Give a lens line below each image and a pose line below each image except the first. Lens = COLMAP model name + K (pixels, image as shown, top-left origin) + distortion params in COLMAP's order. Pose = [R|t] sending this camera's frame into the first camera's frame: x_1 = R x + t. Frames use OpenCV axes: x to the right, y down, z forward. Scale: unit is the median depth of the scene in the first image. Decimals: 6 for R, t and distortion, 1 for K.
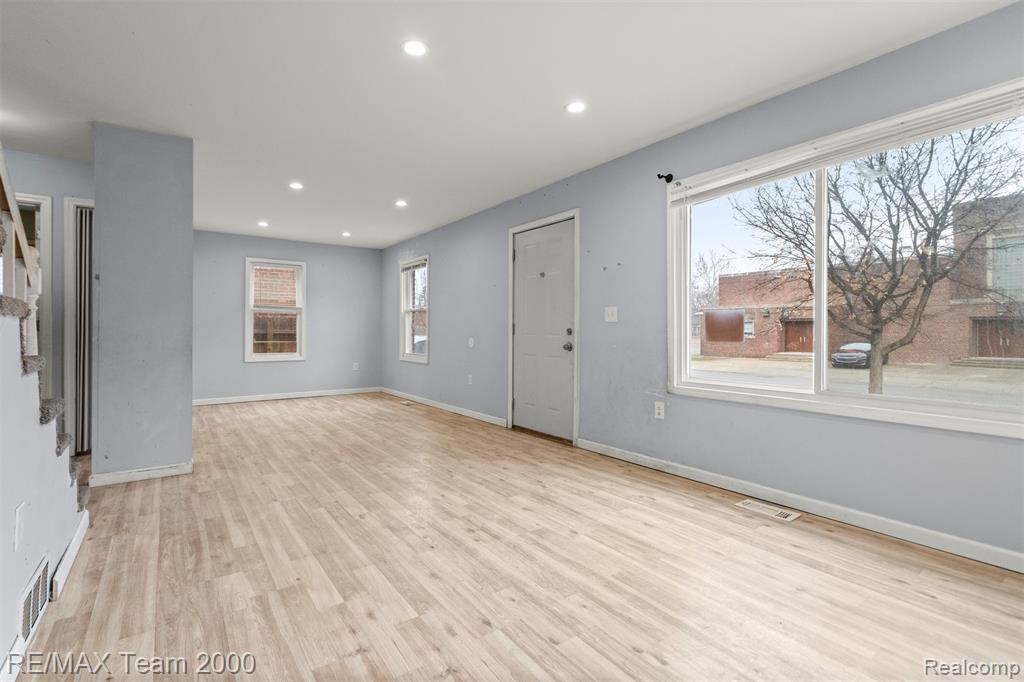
lens RADIAL K [[470.5, 0, 501.8], [0, 470.5, 336.6], [0, 0, 1]] dist [0.003425, -0.000517]
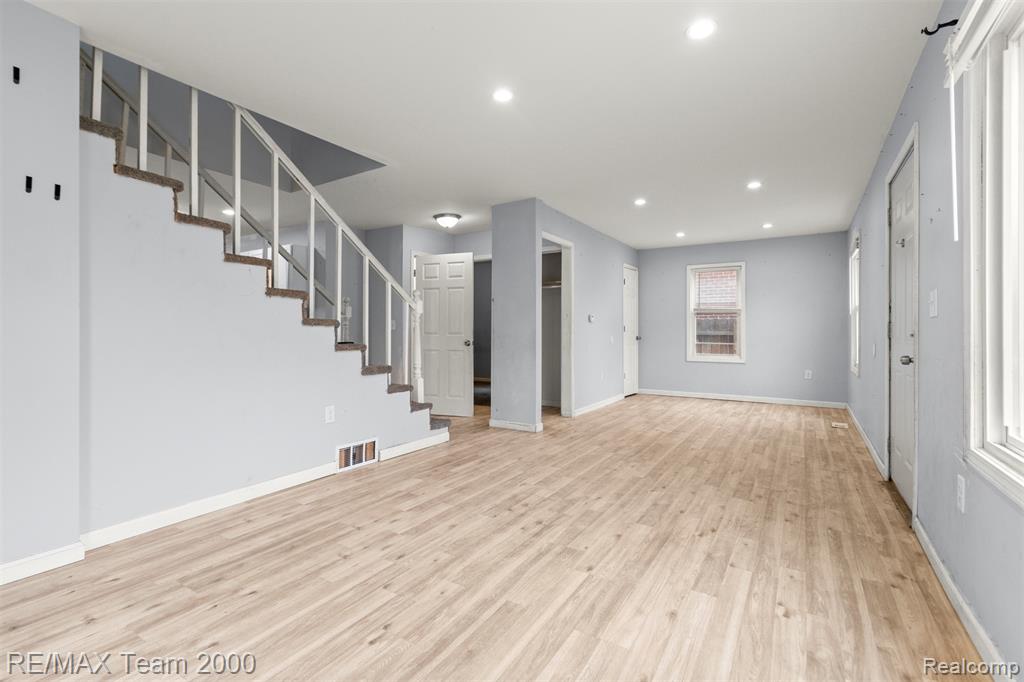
lens RADIAL K [[470.5, 0, 501.8], [0, 470.5, 336.6], [0, 0, 1]] dist [0.003425, -0.000517]
pose [[0.376592, 0.006524, -0.926356, 0.822716], [-0.009861, 0.999947, 0.003034, -0.005740], [0.926327, 0.007993, 0.376637, 0.492047]]
